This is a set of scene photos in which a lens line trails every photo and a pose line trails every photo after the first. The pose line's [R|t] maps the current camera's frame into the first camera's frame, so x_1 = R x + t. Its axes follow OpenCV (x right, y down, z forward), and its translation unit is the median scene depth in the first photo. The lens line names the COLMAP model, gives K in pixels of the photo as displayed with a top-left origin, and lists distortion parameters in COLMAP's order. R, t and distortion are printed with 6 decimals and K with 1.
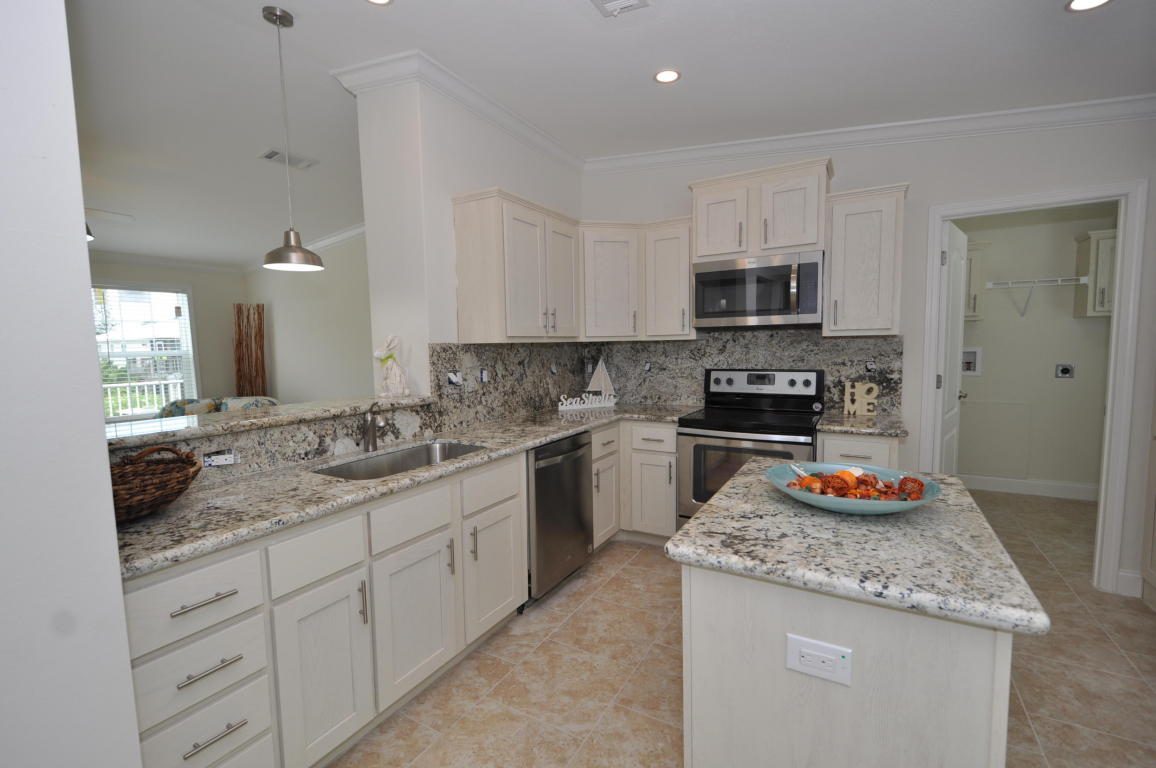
lens RADIAL K [[505.2, 0, 566.5], [0, 505.2, 388.6], [0, 0, 1]] dist [0.005054, -0.006568]
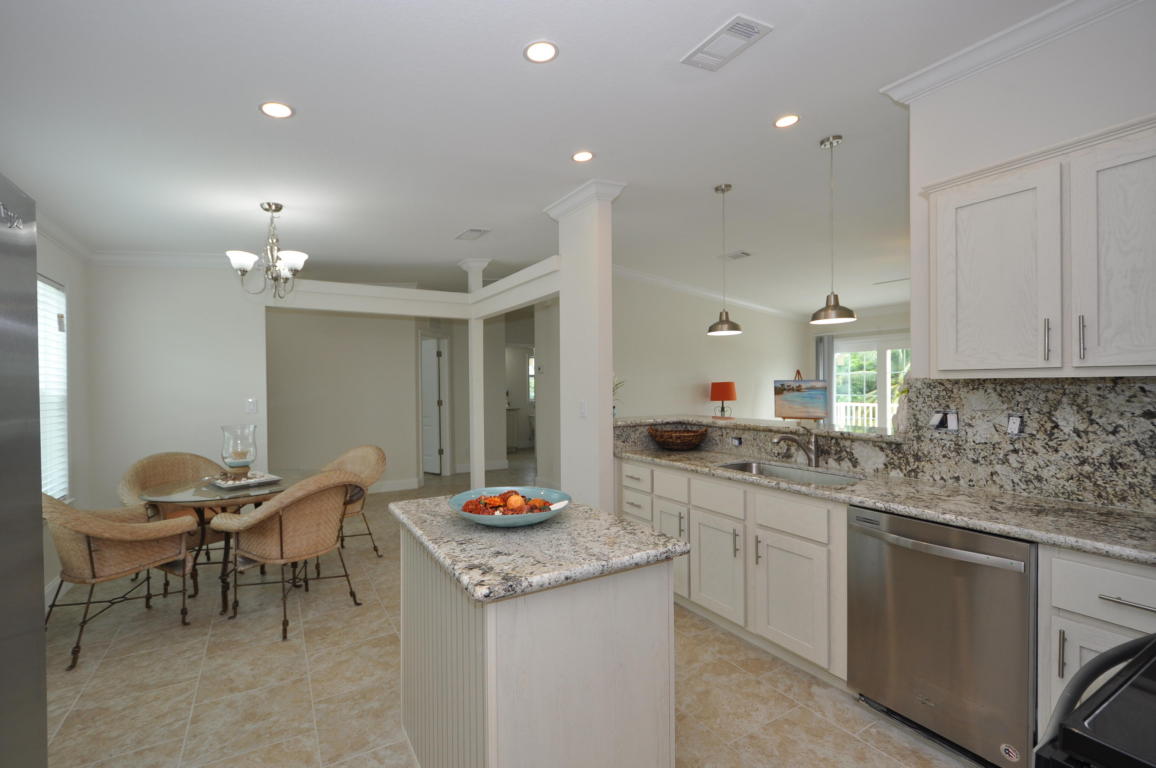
lens RADIAL K [[505.2, 0, 565.7], [0, 505.2, 388.1], [0, 0, 1]] dist [0.005054, -0.006568]
pose [[-0.485929, 0.031602, -0.873427, 0.762669], [-0.056393, 0.996130, 0.067415, -0.090425], [0.872177, 0.082014, -0.482267, 0.824929]]
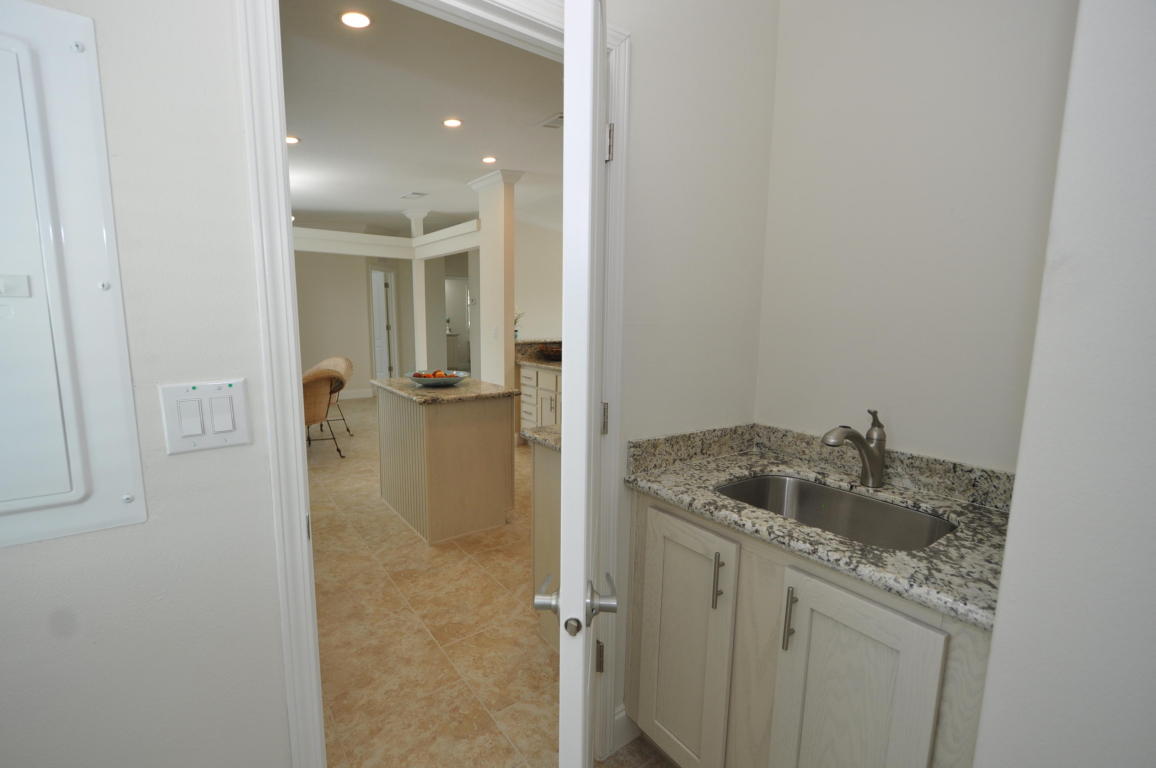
lens RADIAL K [[505.2, 0, 572.3], [0, 505.2, 387.9], [0, 0, 1]] dist [0.005054, -0.006568]
pose [[-0.385319, 0.148774, -0.910712, 1.227160], [-0.083356, 0.977272, 0.194915, -0.137044], [0.919011, 0.151018, -0.364160, 1.209079]]
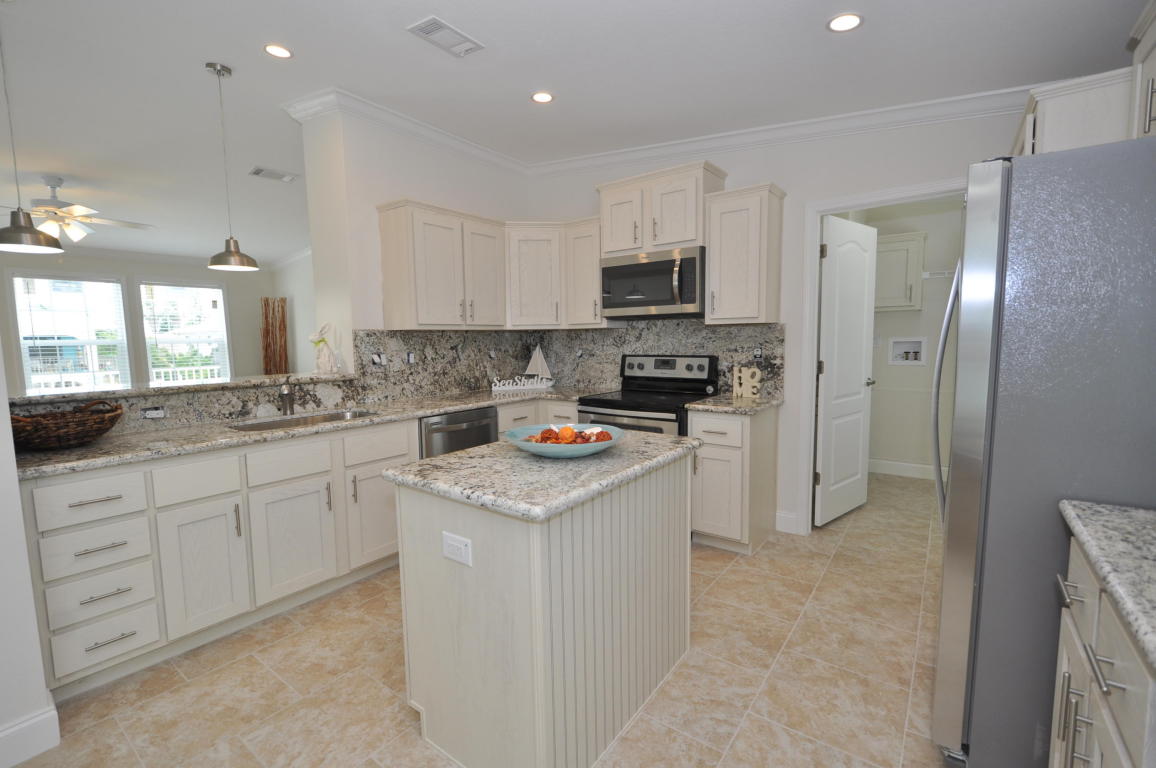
lens RADIAL K [[505.2, 0, 567.8], [0, 505.2, 388.8], [0, 0, 1]] dist [0.005054, -0.006568]
pose [[0.993498, 0.015519, -0.112783, 0.343034], [-0.013862, 0.999784, 0.015459, 0.023533], [0.112998, -0.013795, 0.993499, -0.127027]]
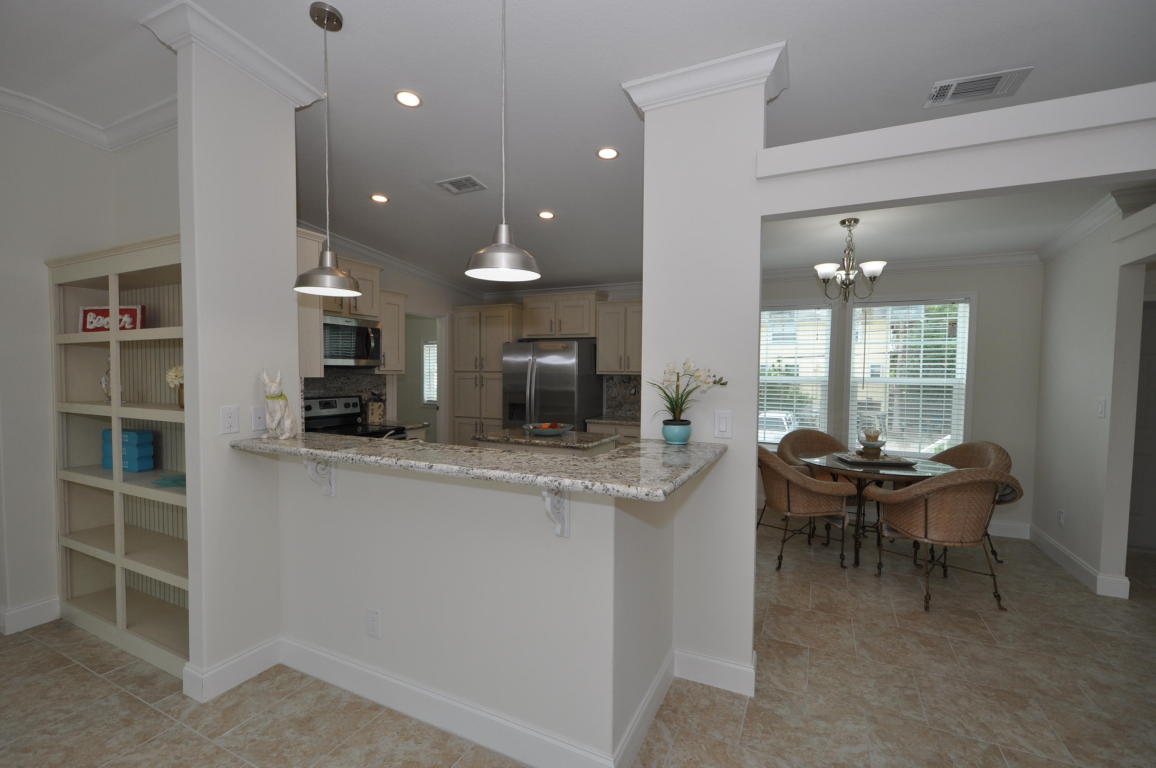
lens RADIAL K [[505.2, 0, 568.9], [0, 505.2, 385.3], [0, 0, 1]] dist [0.005054, -0.006568]
pose [[-0.079848, -0.008270, 0.996773, -1.153492], [0.082498, 0.996480, 0.014876, -0.041393], [-0.993387, 0.083419, -0.078885, 0.533522]]
